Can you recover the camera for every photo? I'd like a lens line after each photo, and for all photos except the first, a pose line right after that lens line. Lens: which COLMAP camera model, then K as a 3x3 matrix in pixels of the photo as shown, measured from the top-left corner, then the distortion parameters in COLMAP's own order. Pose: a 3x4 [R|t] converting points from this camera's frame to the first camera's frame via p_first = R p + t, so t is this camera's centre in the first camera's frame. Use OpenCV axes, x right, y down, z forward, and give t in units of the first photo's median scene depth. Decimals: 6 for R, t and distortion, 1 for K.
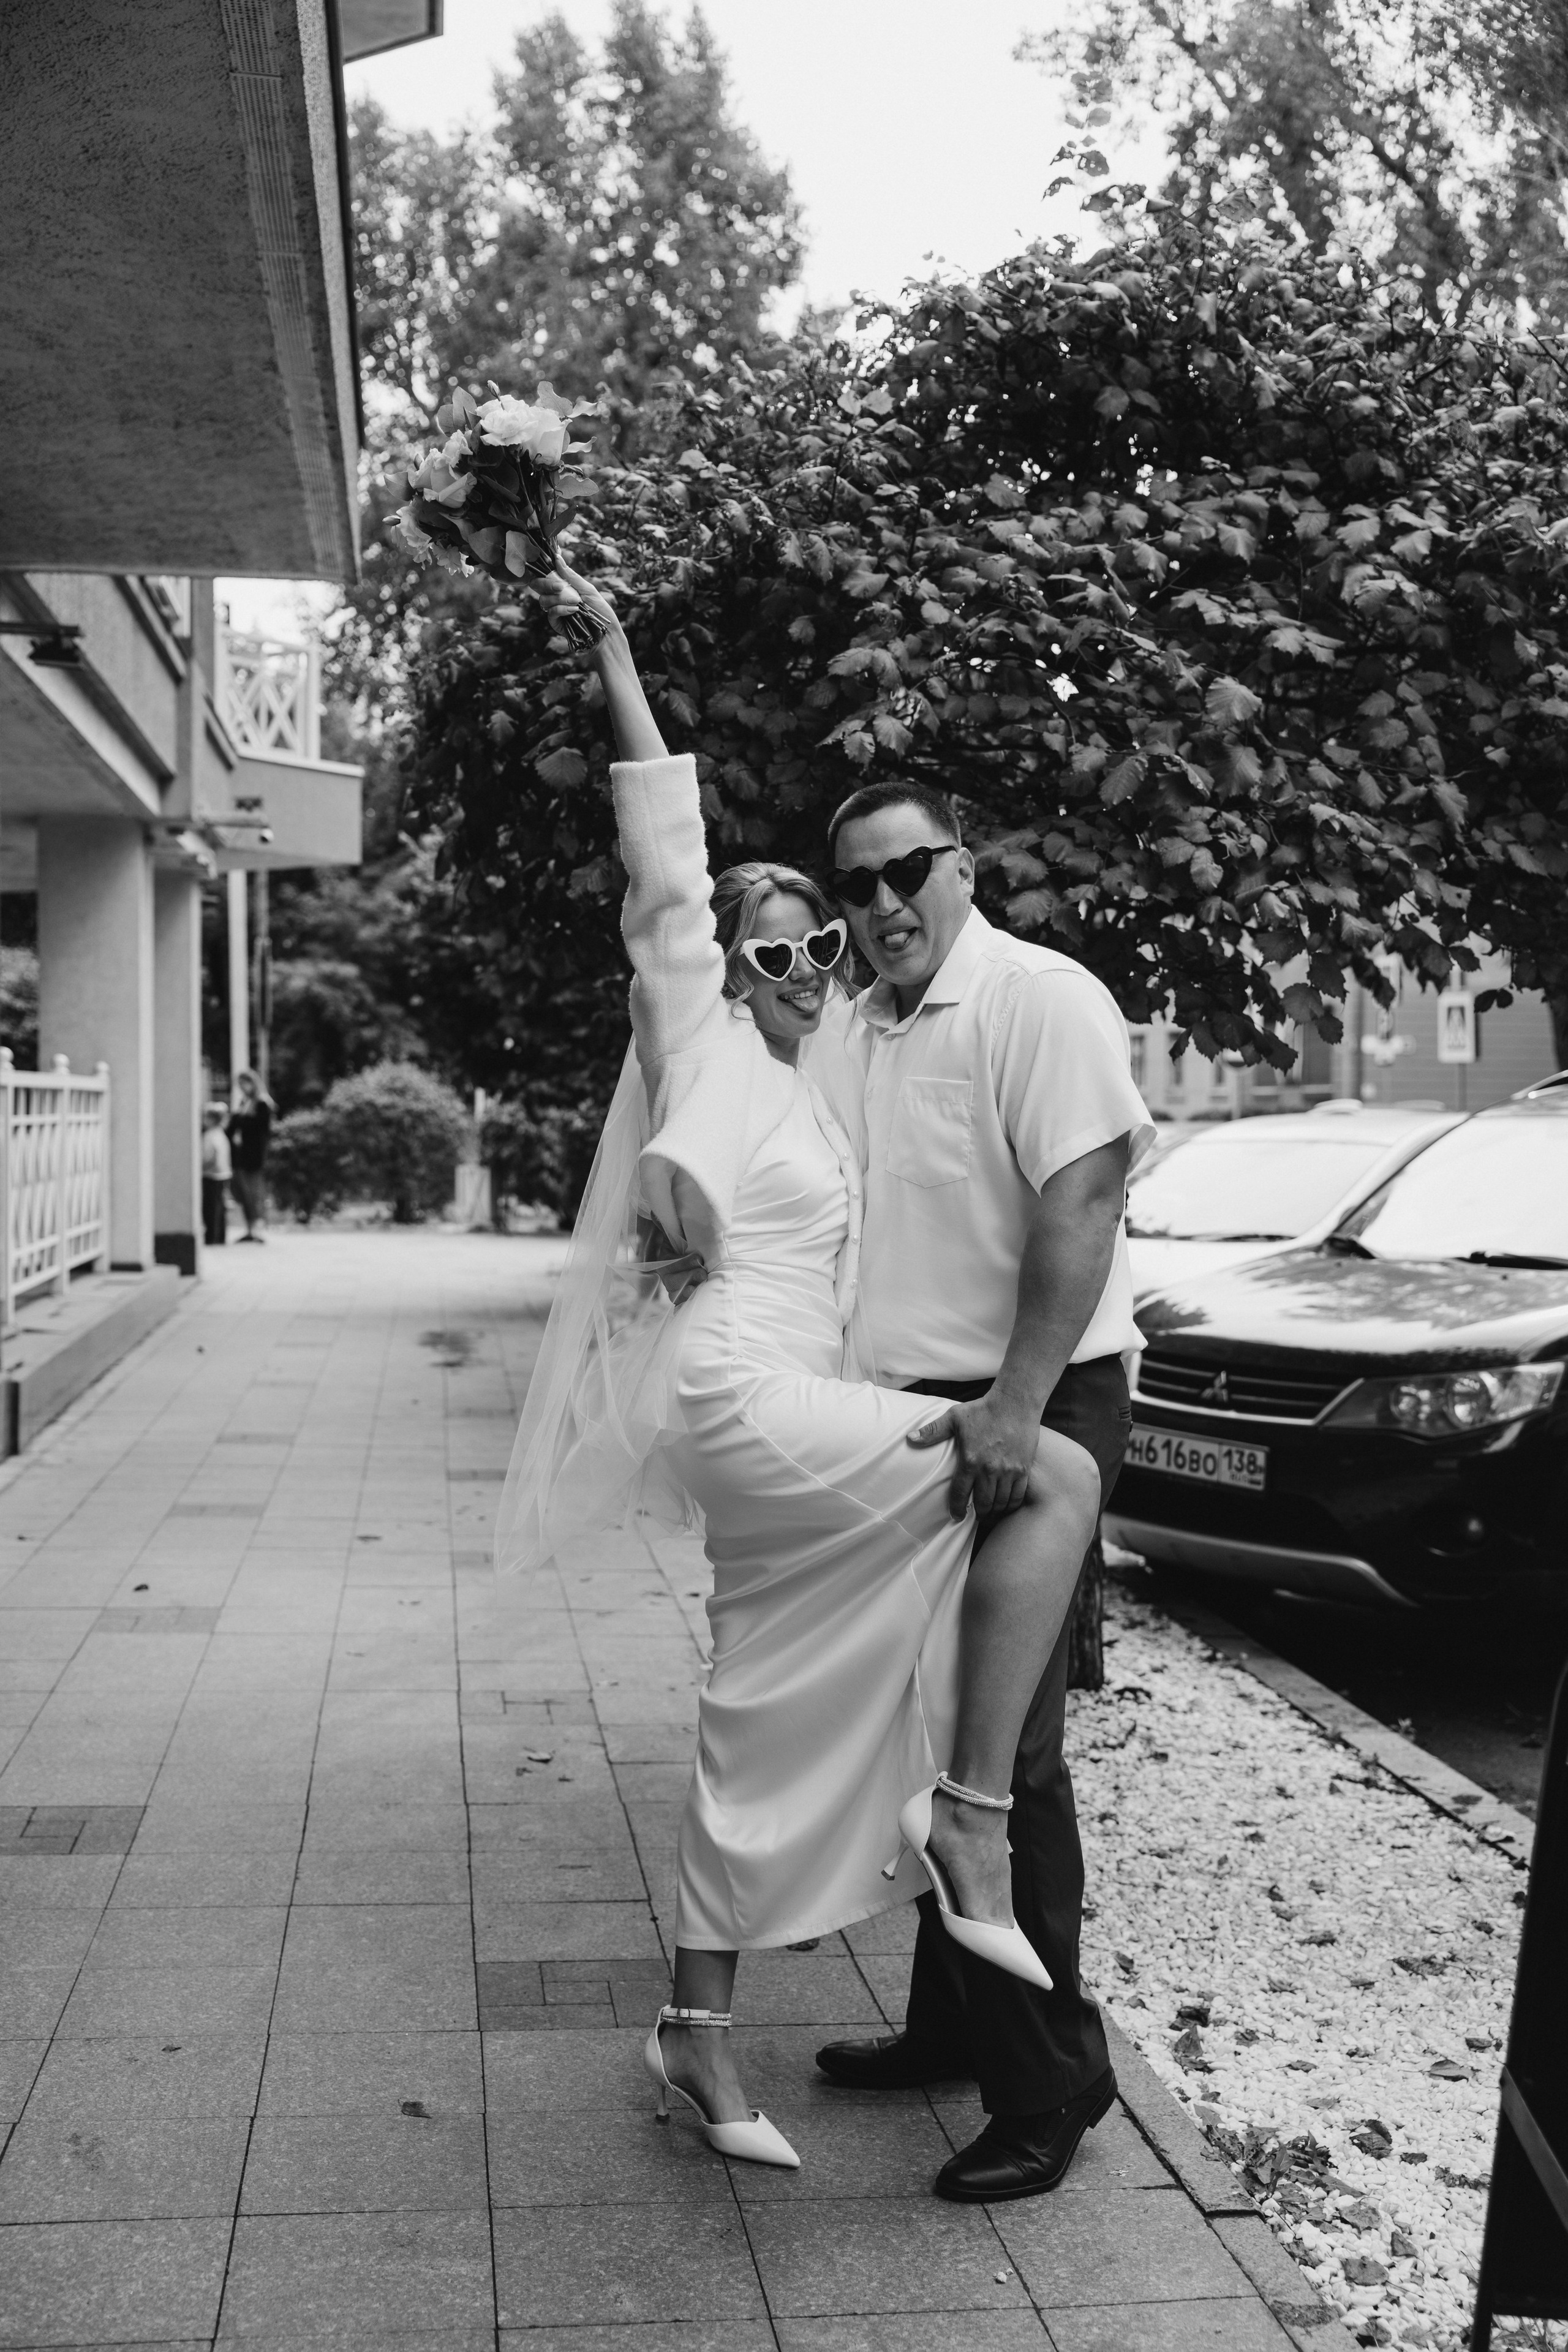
lens RADIAL K [[2440.6, 0, 784.0], [0, 2440.6, 1176.0], [0, 0, 1]] dist [-0.006525, 0.032932]
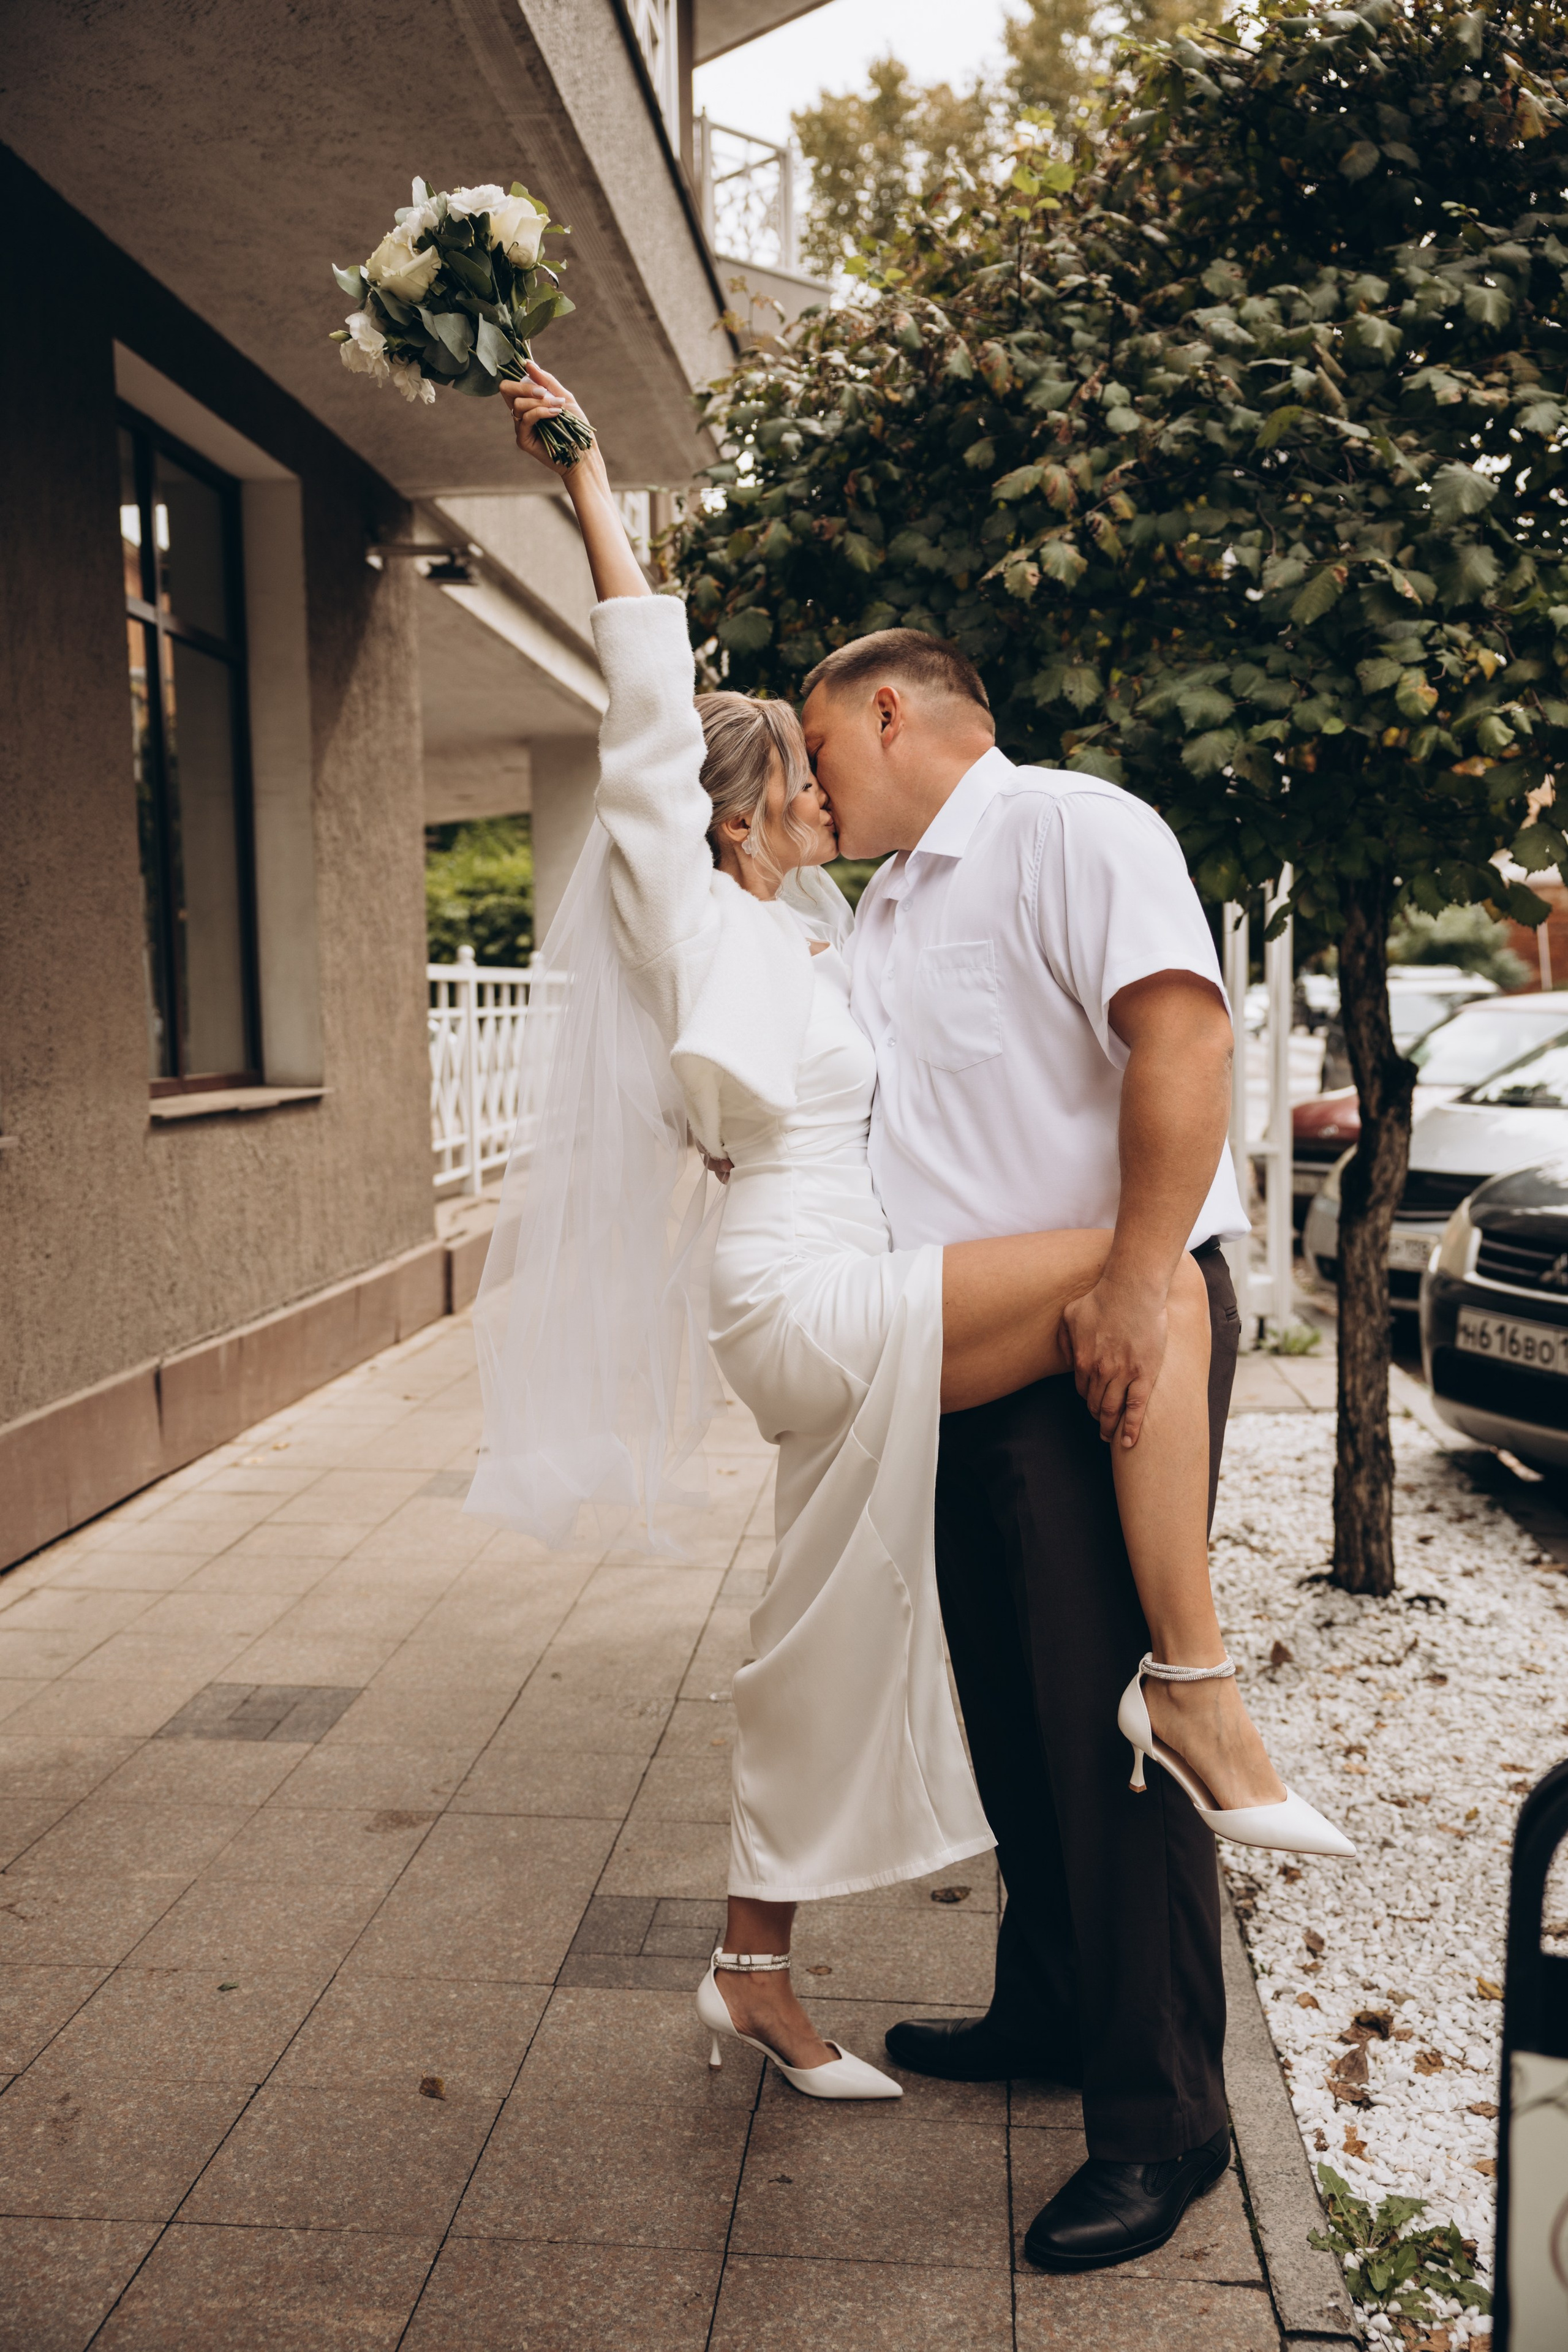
lens RADIAL K [[2169.1, 0, 784.0], [0, 2169.1, 1176.0], [0, 0, 1]] dist [0.100899, -0.085816]
pose [[0.975348, -0.001161, -0.220669, 0.116405], [0.013910, 0.998321, 0.056229, -0.002813], [0.220233, -0.057912, 0.973727, 0.176806]]
